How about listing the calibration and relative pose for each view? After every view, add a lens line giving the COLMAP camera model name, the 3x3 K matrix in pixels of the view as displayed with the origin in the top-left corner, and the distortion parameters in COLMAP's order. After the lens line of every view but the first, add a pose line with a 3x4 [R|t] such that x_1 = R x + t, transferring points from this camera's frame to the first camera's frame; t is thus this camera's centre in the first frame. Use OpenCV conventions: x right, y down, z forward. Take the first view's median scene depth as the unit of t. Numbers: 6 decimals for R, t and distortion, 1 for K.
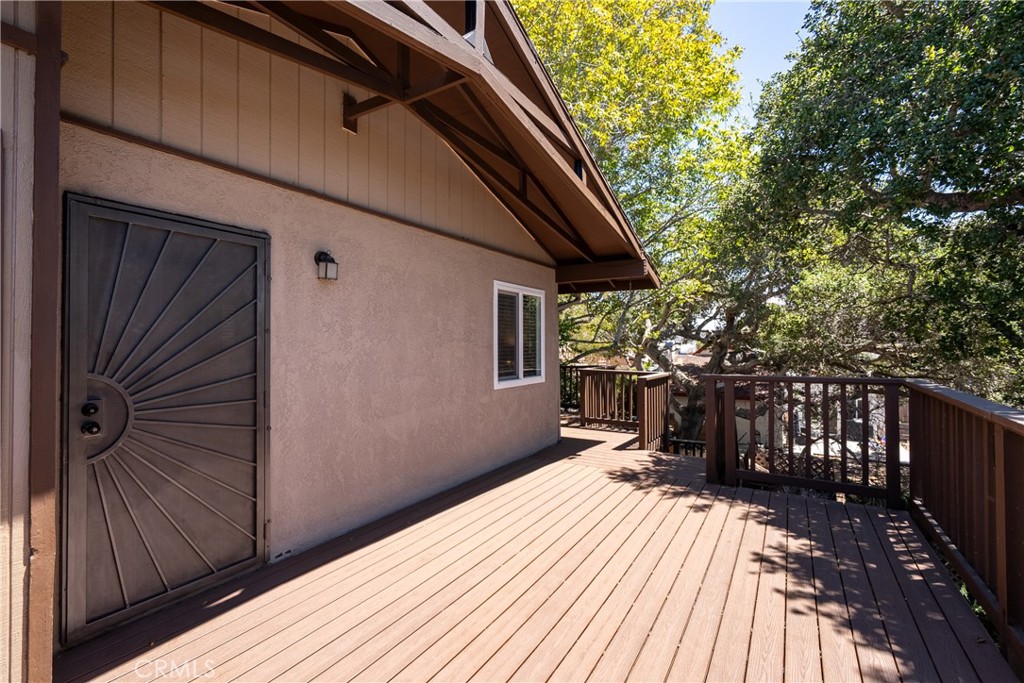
lens RADIAL K [[478.0, 0, 512.3], [0, 478.0, 338.7], [0, 0, 1]] dist [-0.004310, 0.003153]
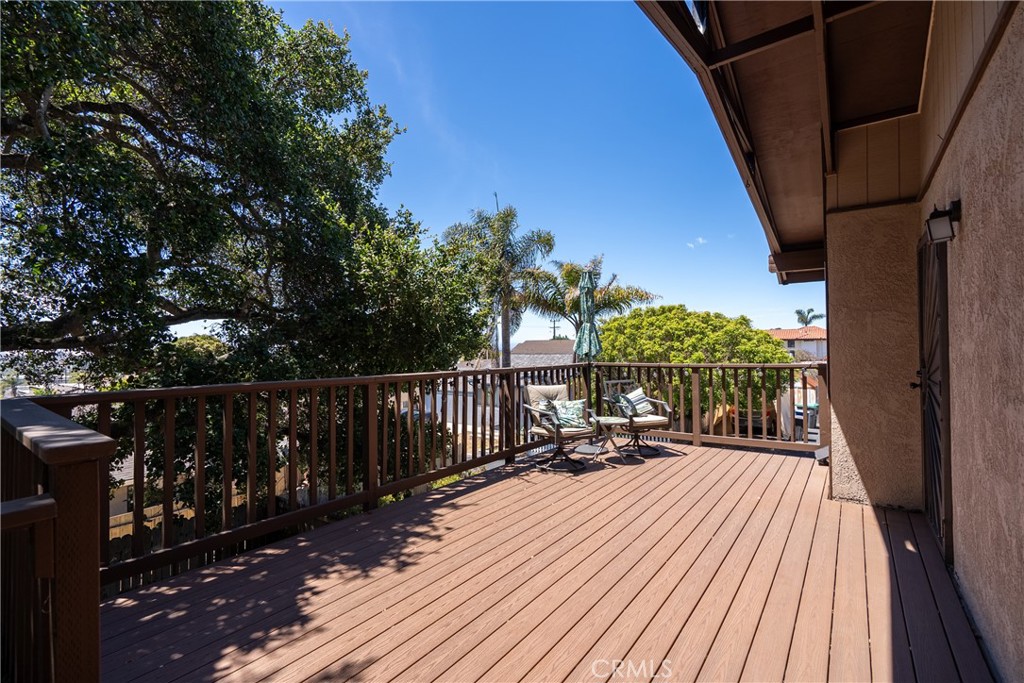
lens RADIAL K [[478.0, 0, 510.7], [0, 478.0, 341.3], [0, 0, 1]] dist [-0.004310, 0.003153]
pose [[-0.995835, 0.010677, 0.090543, 0.233785], [0.009495, 0.999864, -0.013470, 0.038132], [-0.090675, -0.012555, -0.995801, 1.943100]]
